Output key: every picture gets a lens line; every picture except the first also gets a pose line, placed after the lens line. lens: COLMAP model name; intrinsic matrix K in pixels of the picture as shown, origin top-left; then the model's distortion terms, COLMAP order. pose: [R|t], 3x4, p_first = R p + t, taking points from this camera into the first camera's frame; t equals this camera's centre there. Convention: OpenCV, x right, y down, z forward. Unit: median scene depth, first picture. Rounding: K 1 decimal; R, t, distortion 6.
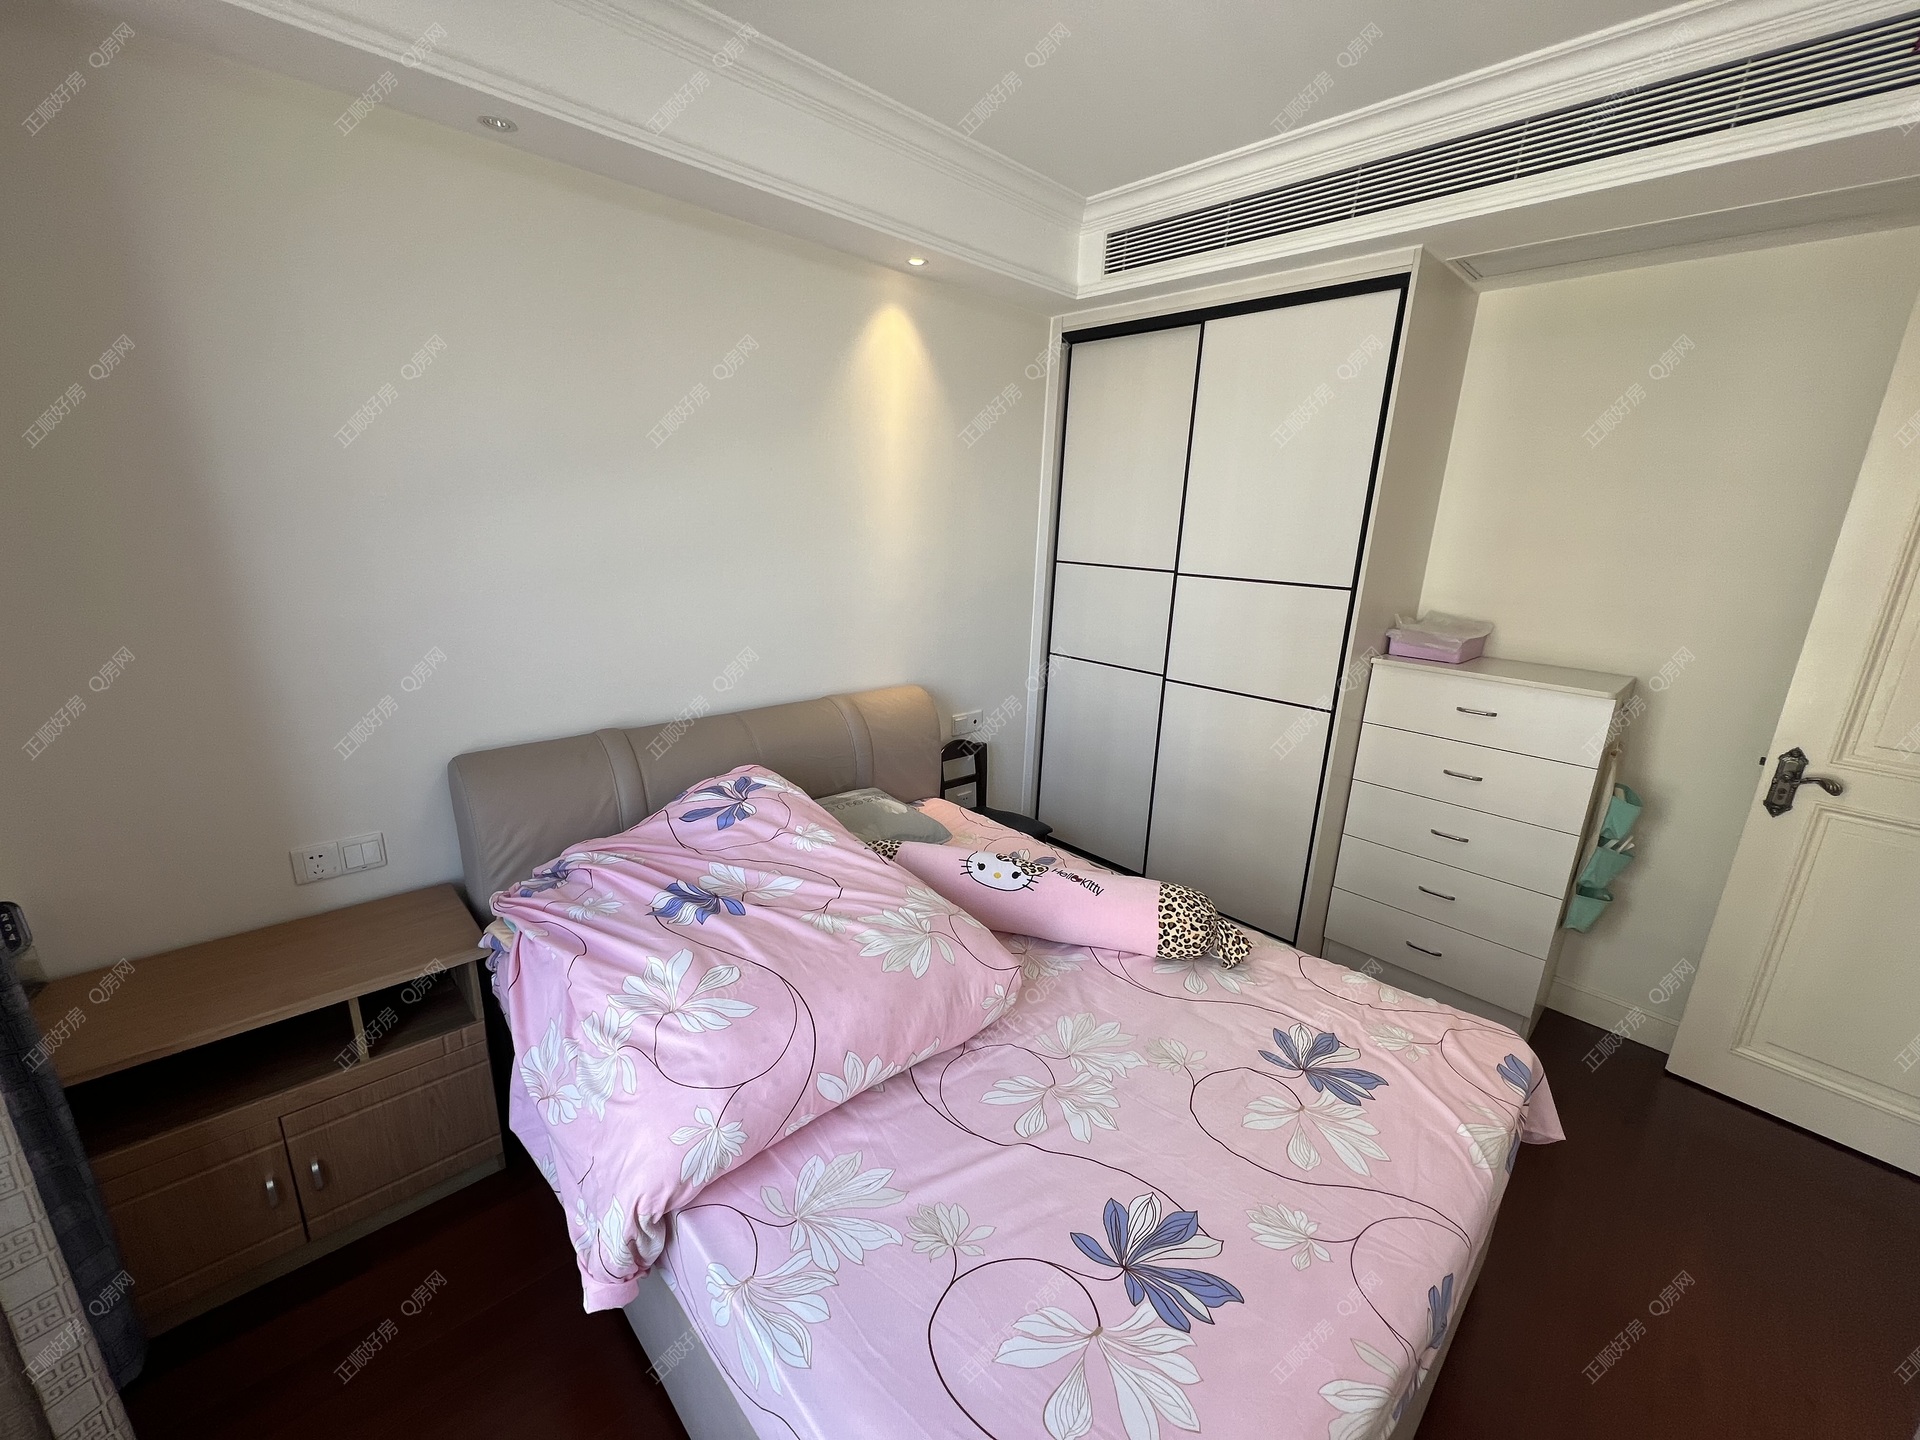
lens RADIAL K [[765.6, 0, 964.4], [0, 765.6, 725.5], [0, 0, 1]] dist [-0.002054, -0.000045]
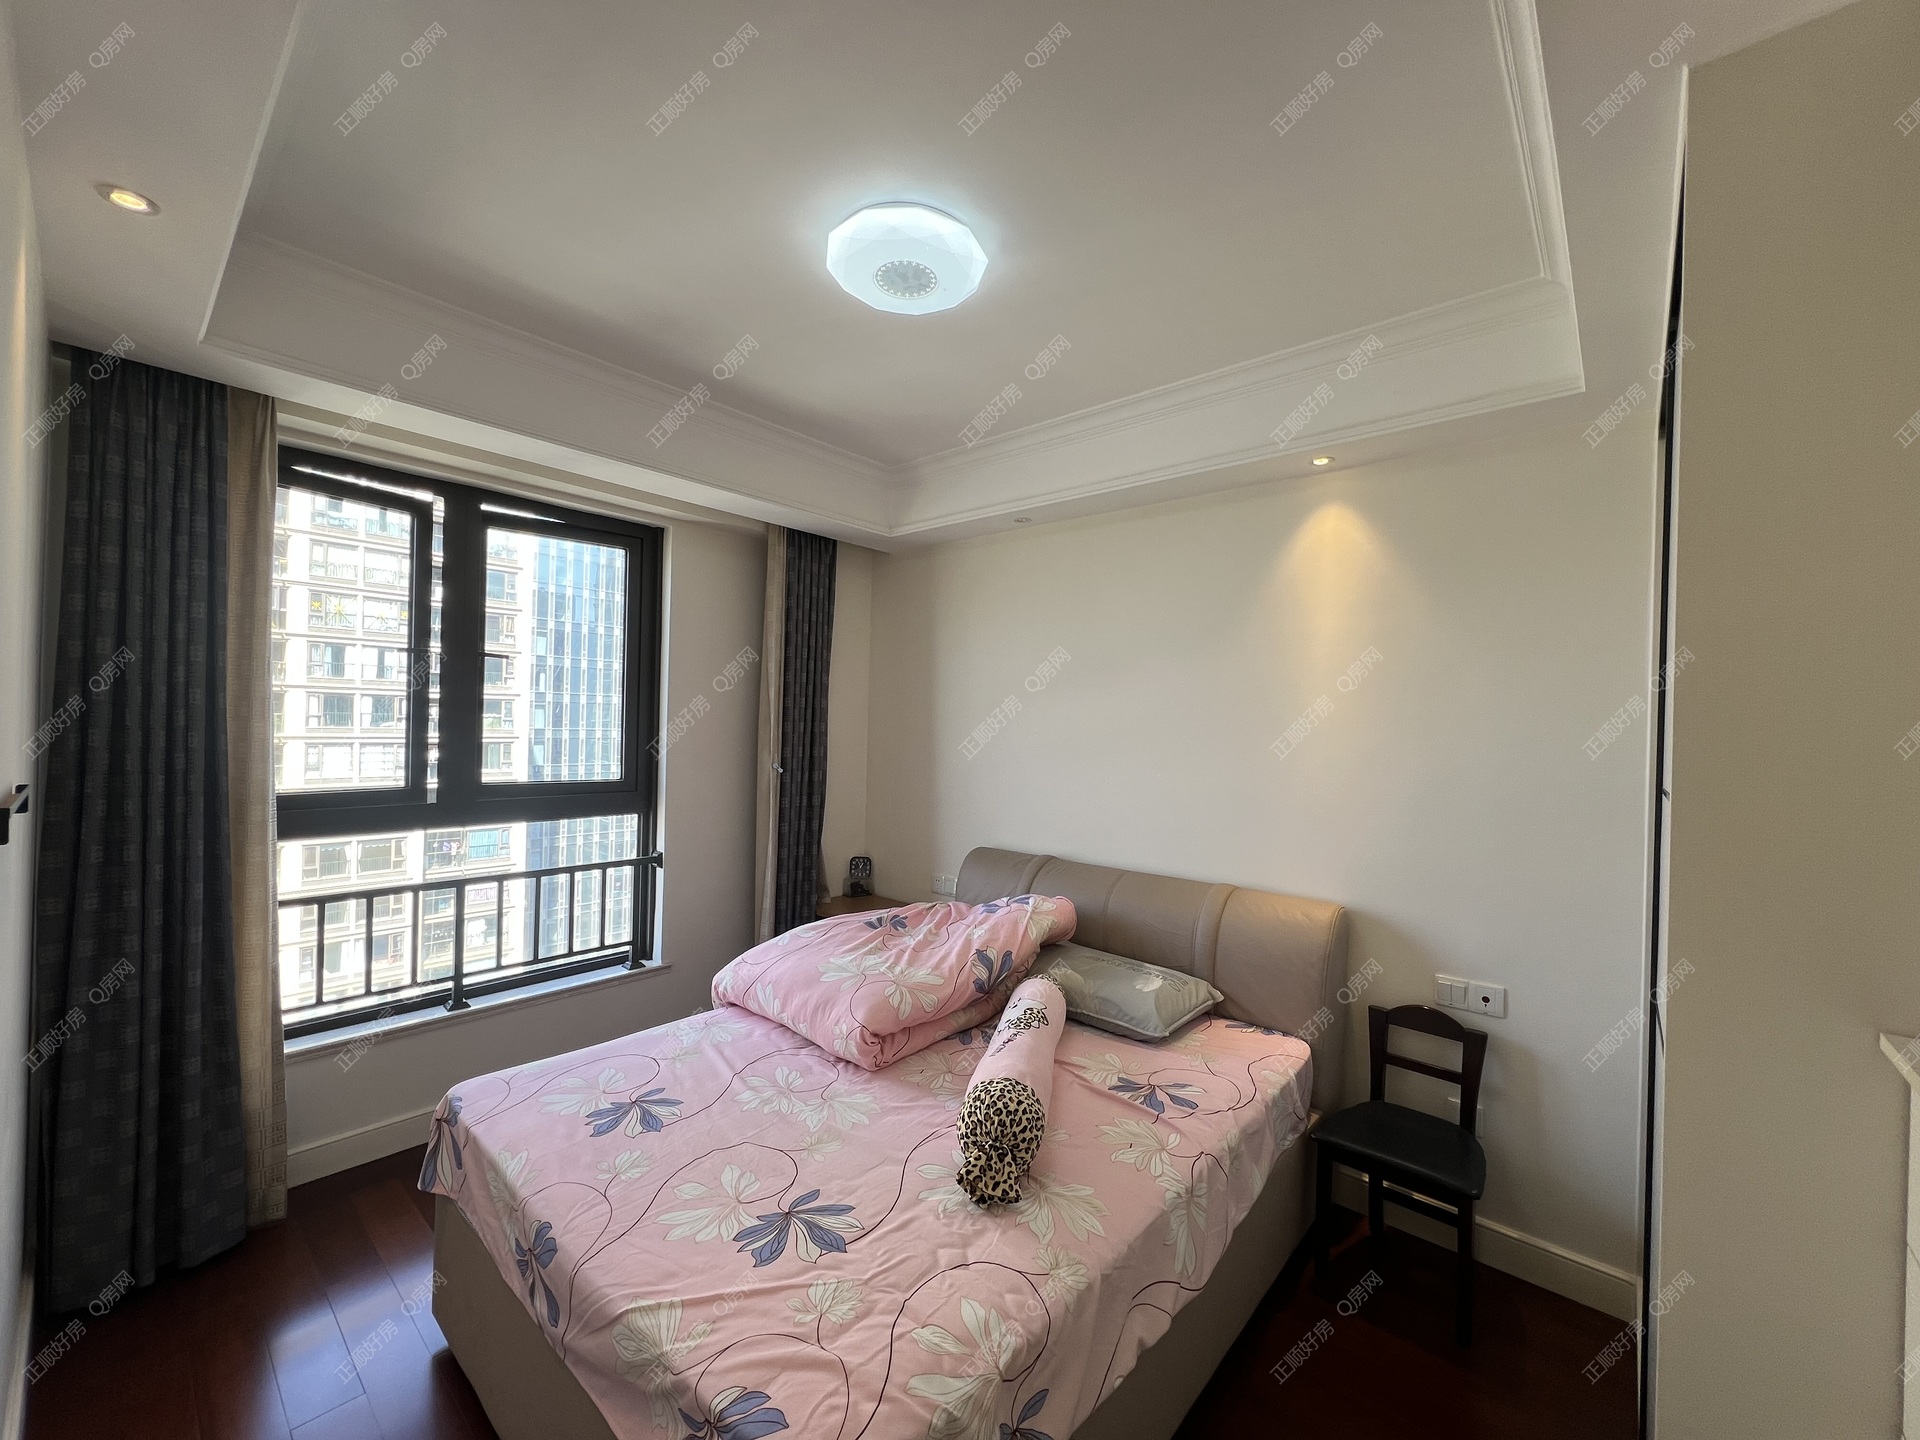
lens RADIAL K [[765.6, 0, 962.9], [0, 765.6, 724.6], [0, 0, 1]] dist [-0.002054, -0.000045]
pose [[0.091301, -0.035886, -0.995177, 1.375005], [-0.283679, 0.957007, -0.060535, -0.137423], [0.954563, 0.287838, 0.077196, 0.910449]]
